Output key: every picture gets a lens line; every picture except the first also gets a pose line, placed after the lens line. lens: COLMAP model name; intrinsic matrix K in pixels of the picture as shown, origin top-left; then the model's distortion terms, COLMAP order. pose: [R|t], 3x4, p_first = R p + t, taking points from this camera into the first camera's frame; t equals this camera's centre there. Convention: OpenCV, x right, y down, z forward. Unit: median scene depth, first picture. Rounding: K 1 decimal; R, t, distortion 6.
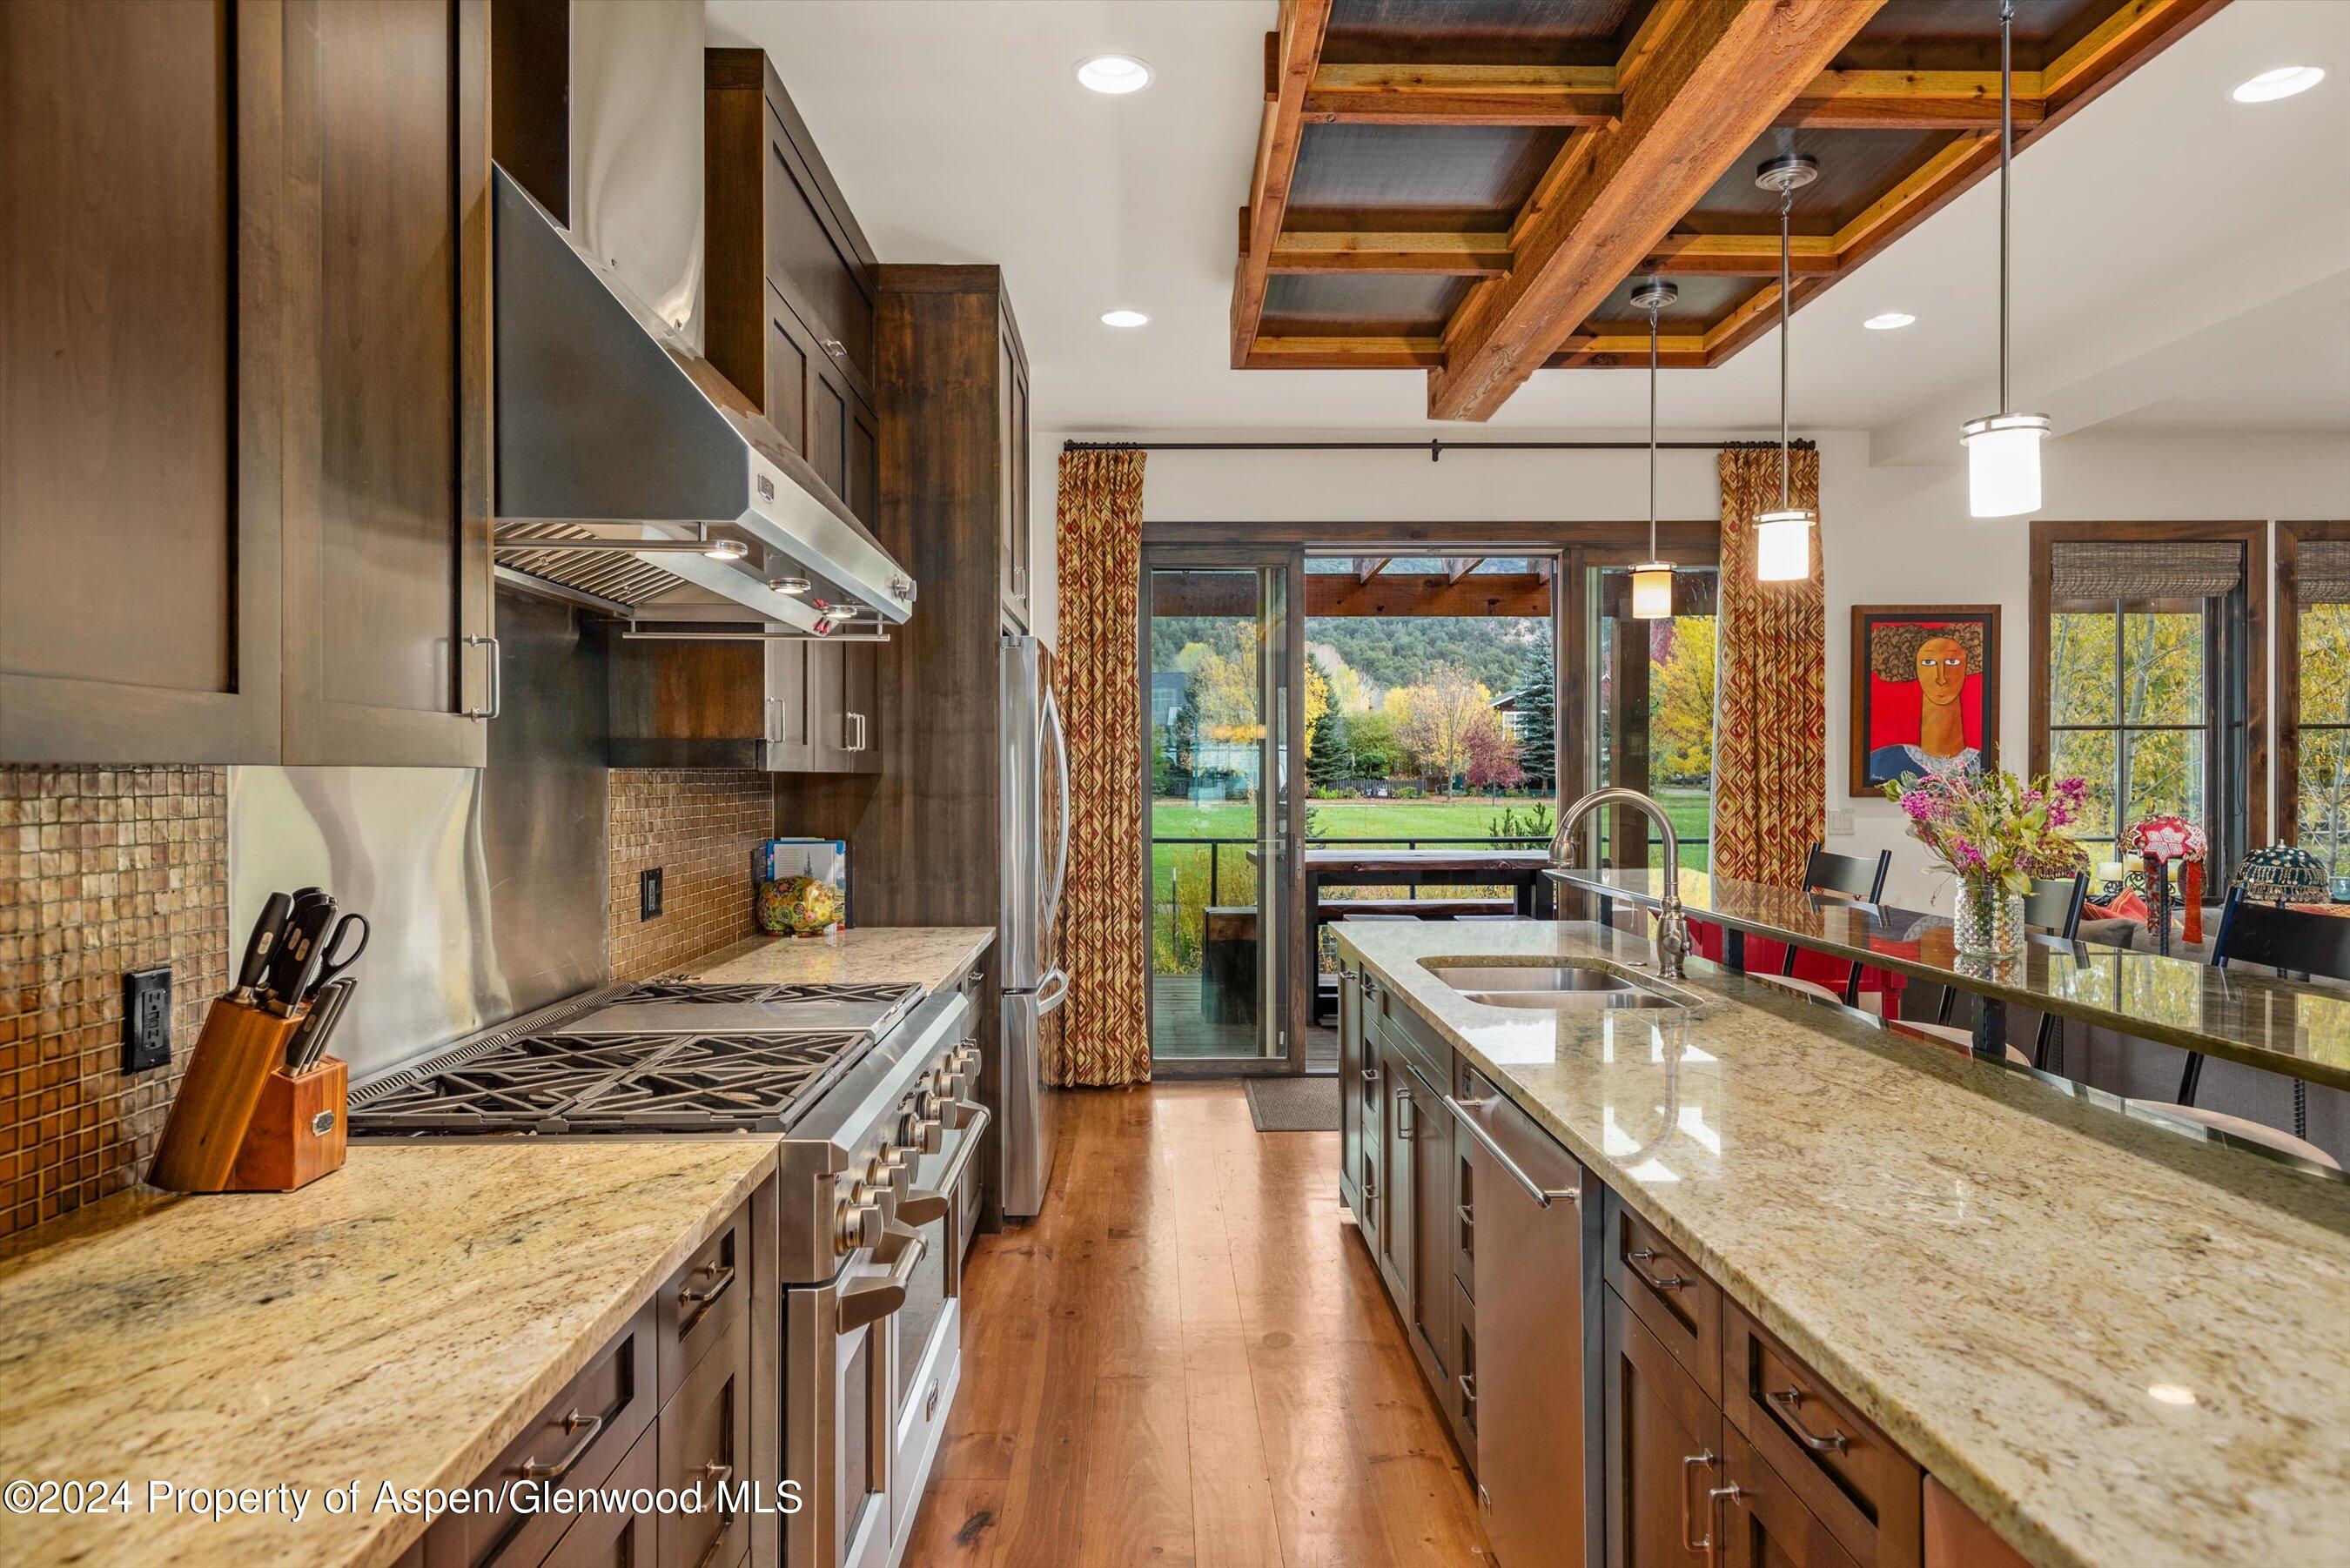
lens RADIAL K [[1430.7, 0, 1162.2], [0, 1430.7, 779.2], [0, 0, 1]] dist [0.012436, -0.005759]
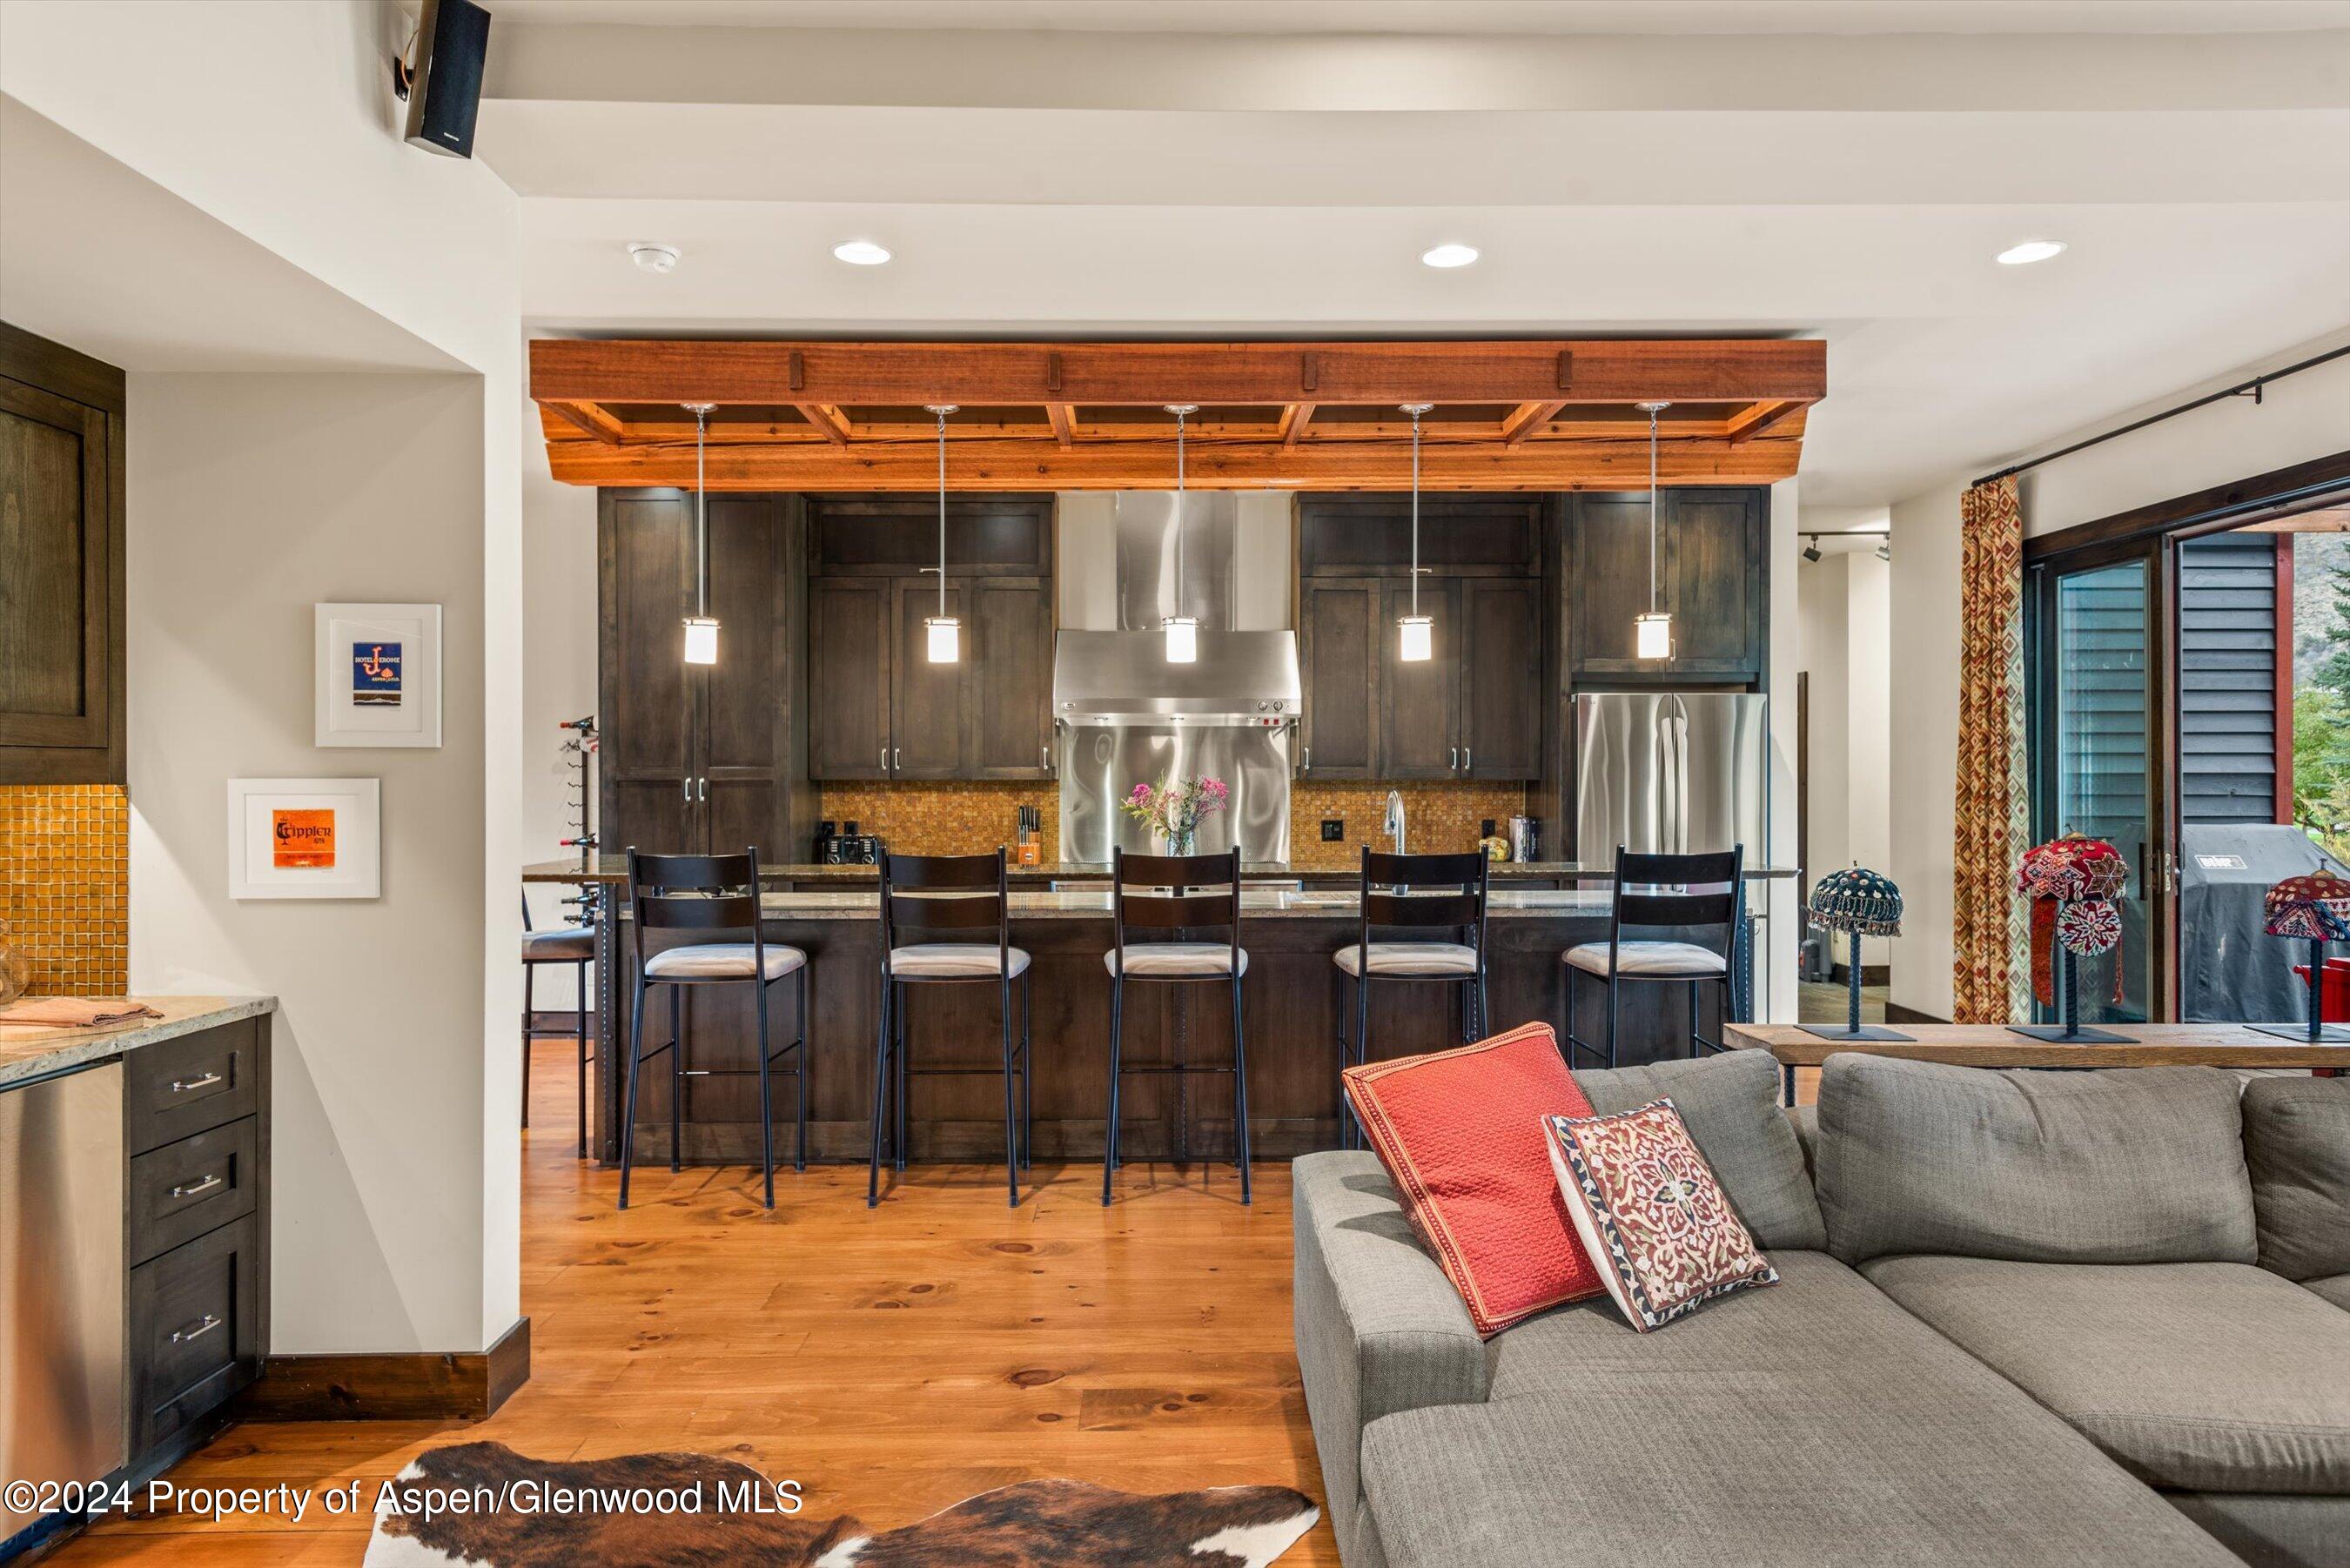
lens RADIAL K [[1430.7, 0, 1155.7], [0, 1430.7, 780.7], [0, 0, 1]] dist [0.012436, -0.005759]
pose [[0.006848, 0.002120, -0.999974, 1.038937], [-0.000529, 0.999998, 0.002117, -0.004611], [0.999976, 0.000514, 0.006849, 0.364103]]
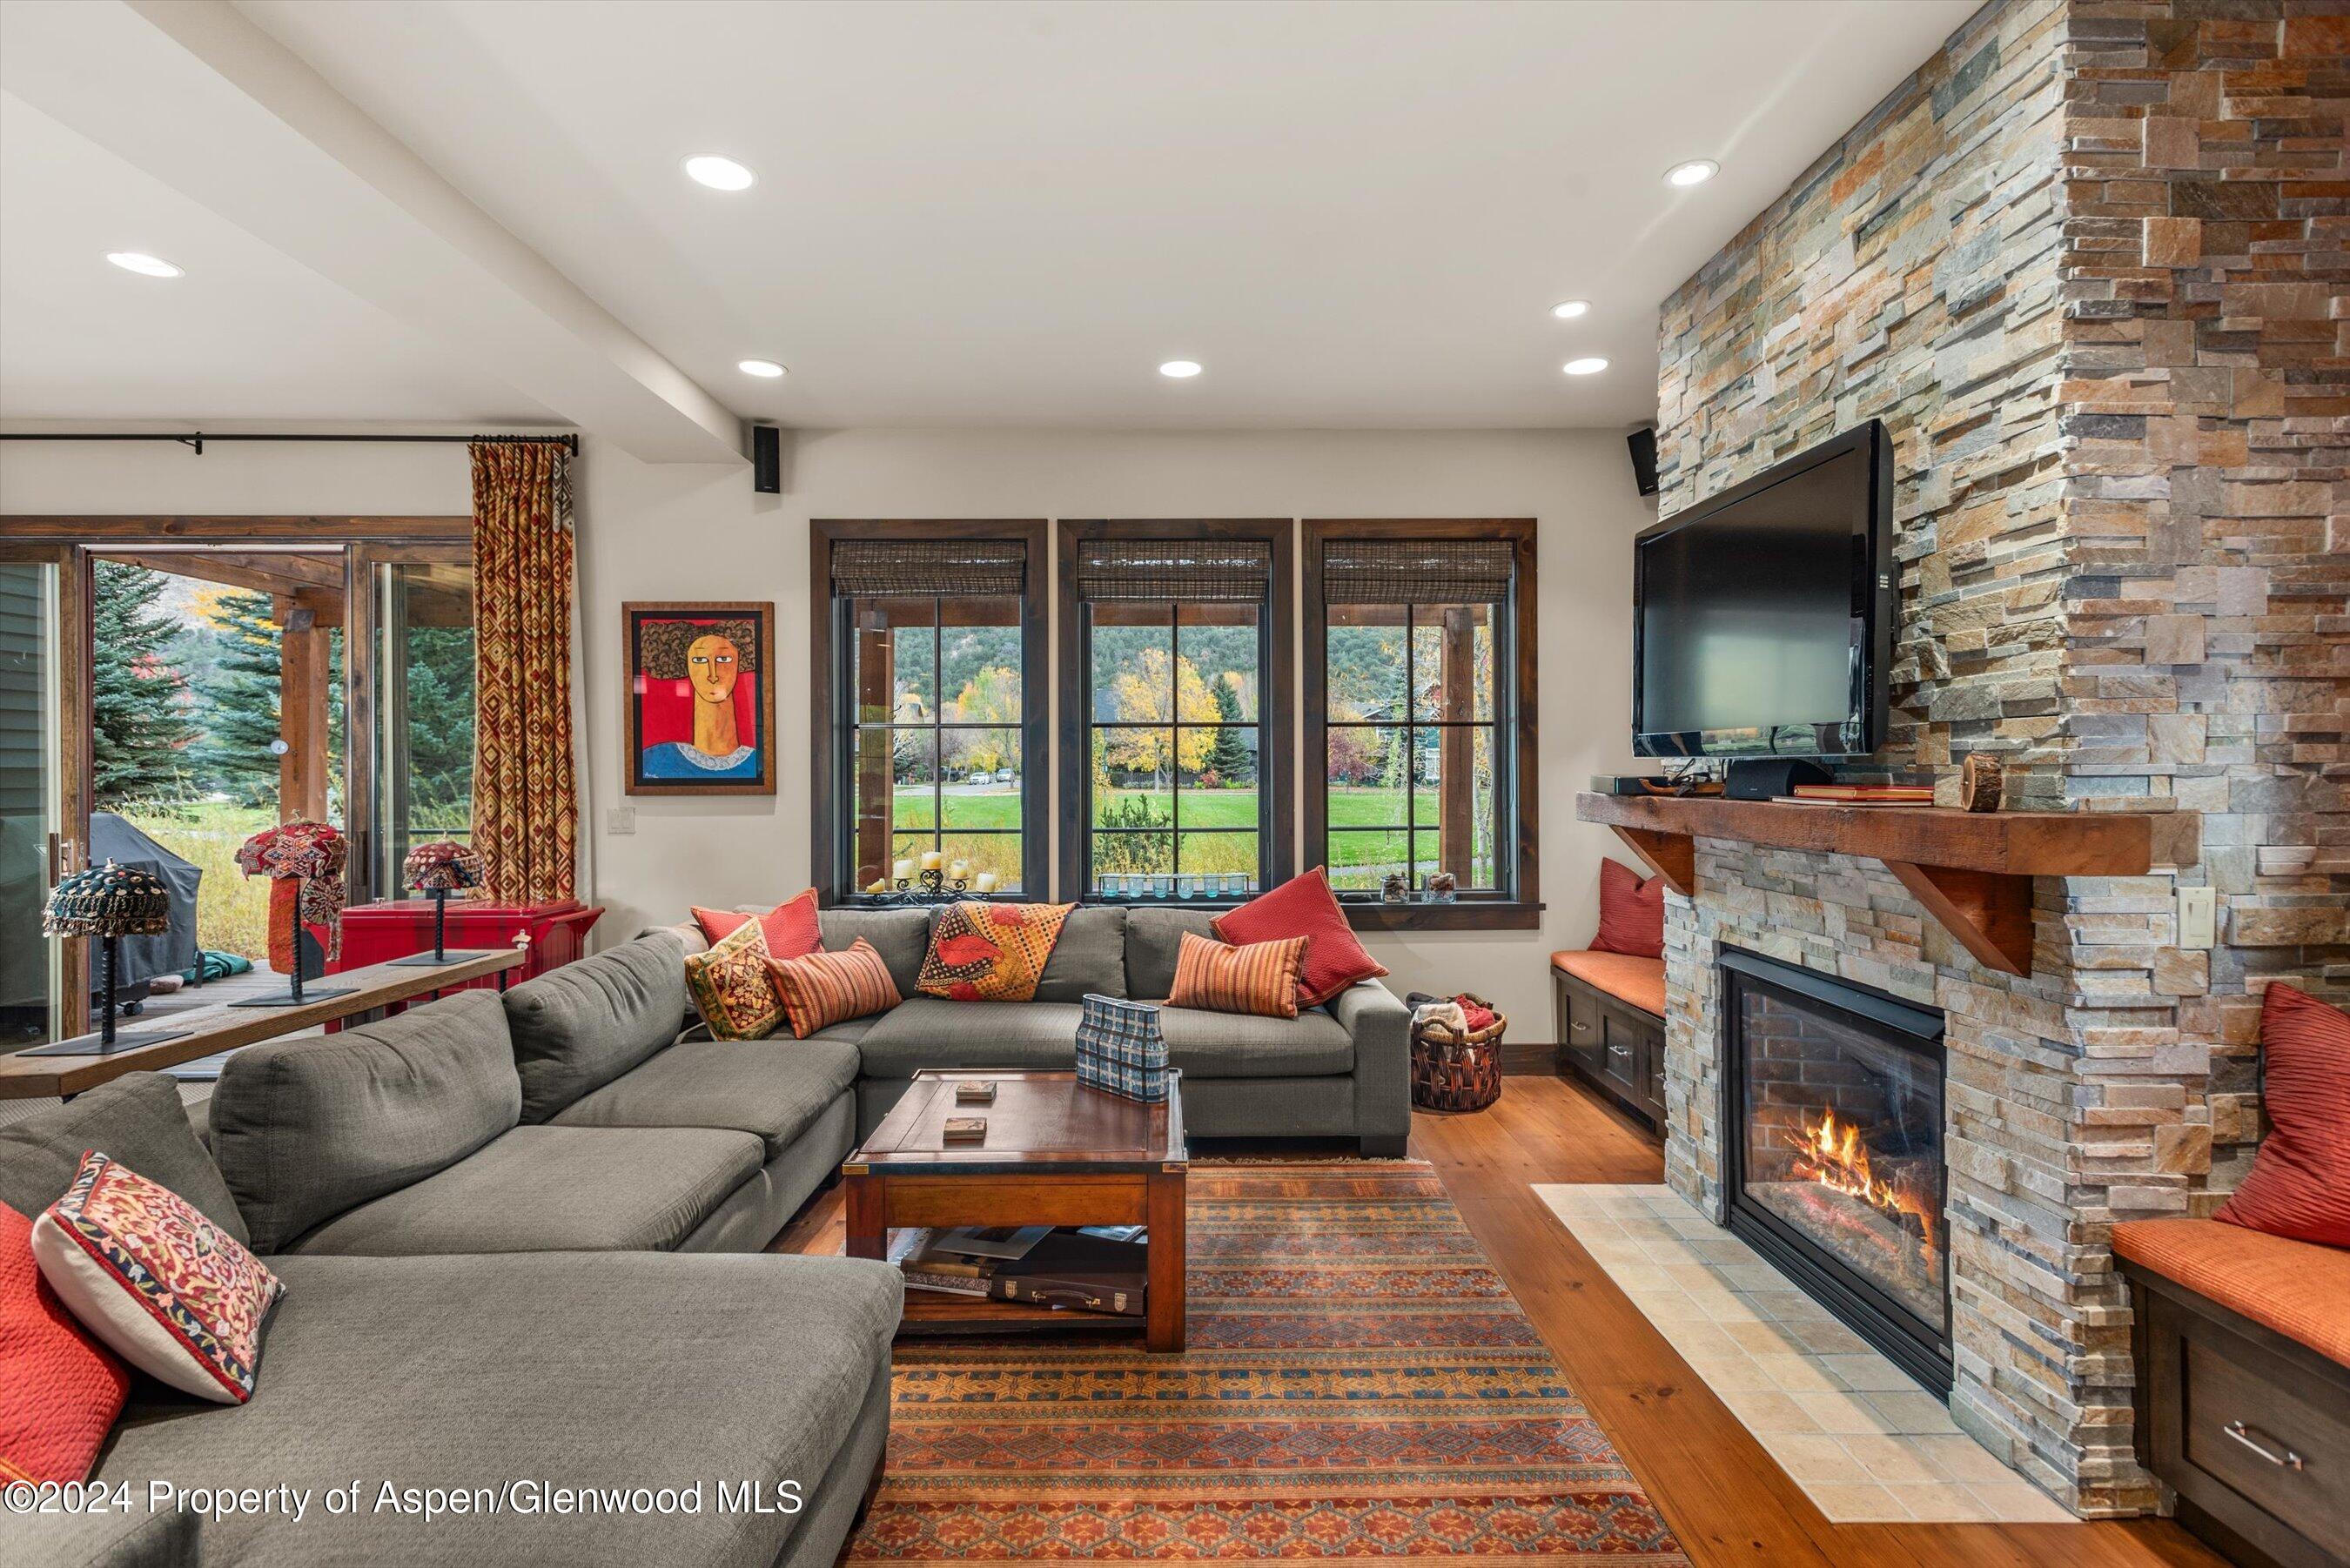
lens RADIAL K [[1101.8, 0, 1181.6], [0, 1101.8, 771.3], [0, 0, 1]] dist [0.017540, -0.005078]
pose [[0.999913, -0.001294, 0.013151, 0.871002], [0.001306, 0.999999, -0.000907, -0.003182], [-0.013150, 0.000924, 0.999913, 0.232732]]
